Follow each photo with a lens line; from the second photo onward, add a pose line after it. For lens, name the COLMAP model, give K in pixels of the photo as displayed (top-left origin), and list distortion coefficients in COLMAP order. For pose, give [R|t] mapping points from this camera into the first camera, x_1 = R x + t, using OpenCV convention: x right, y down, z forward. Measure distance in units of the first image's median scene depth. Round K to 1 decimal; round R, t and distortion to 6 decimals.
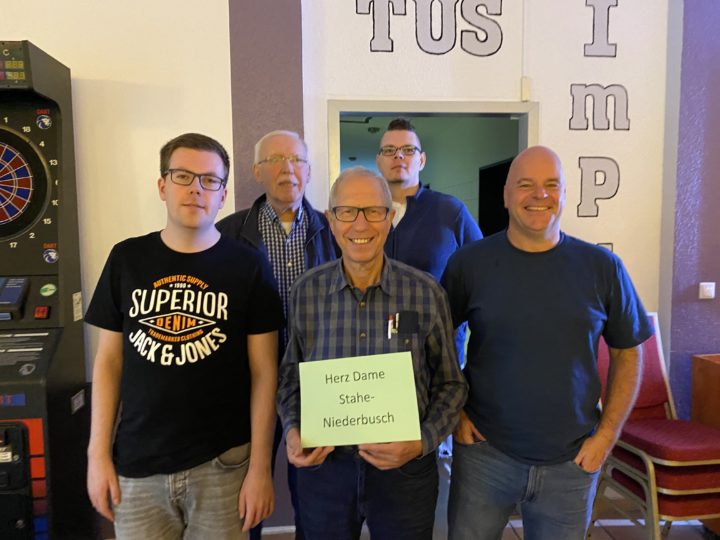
lens RADIAL K [[554.2, 0, 362.2], [0, 554.2, 263.2], [0, 0, 1]] dist [0.020521, -0.016538]
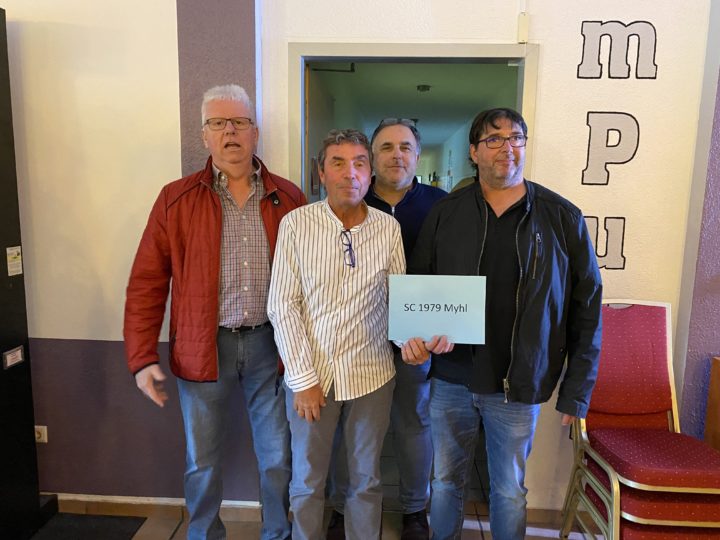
lens RADIAL K [[554.2, 0, 366.3], [0, 554.2, 273.3], [0, 0, 1]] dist [0.020521, -0.016538]
pose [[0.986384, 0.052812, -0.155750, 0.217893], [-0.041387, 0.996271, 0.075707, 0.000251], [0.159168, -0.068230, 0.984891, 0.118047]]
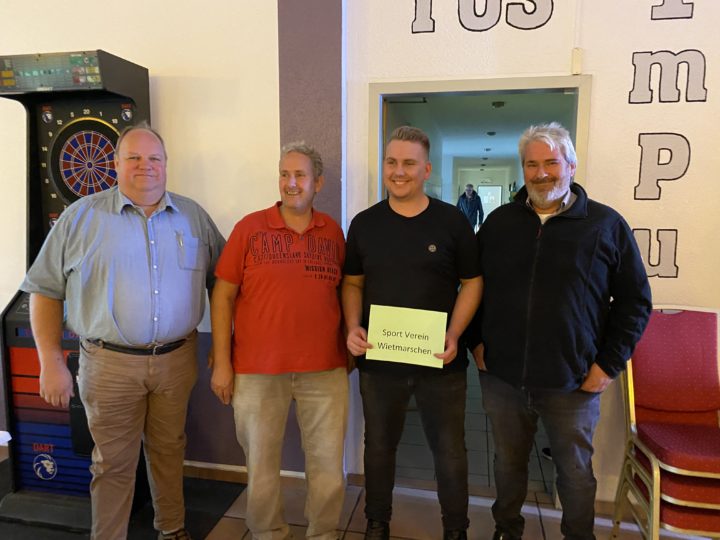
lens RADIAL K [[554.2, 0, 363.9], [0, 554.2, 268.7], [0, 0, 1]] dist [0.020521, -0.016538]
pose [[0.951833, 0.053437, -0.301926, 0.262393], [-0.038432, 0.997723, 0.055426, -0.003384], [0.304200, -0.041153, 0.951719, -0.014836]]
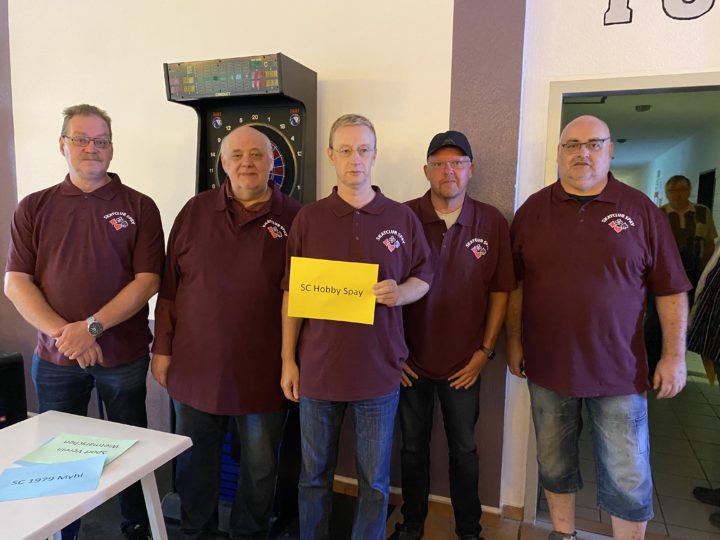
lens RADIAL K [[554.2, 0, 363.3], [0, 554.2, 272.7], [0, 0, 1]] dist [0.020521, -0.016538]
pose [[0.889788, 0.080402, -0.449236, 0.108005], [-0.063199, 0.996583, 0.053188, 0.003329], [0.451978, -0.018935, 0.891828, -0.010116]]
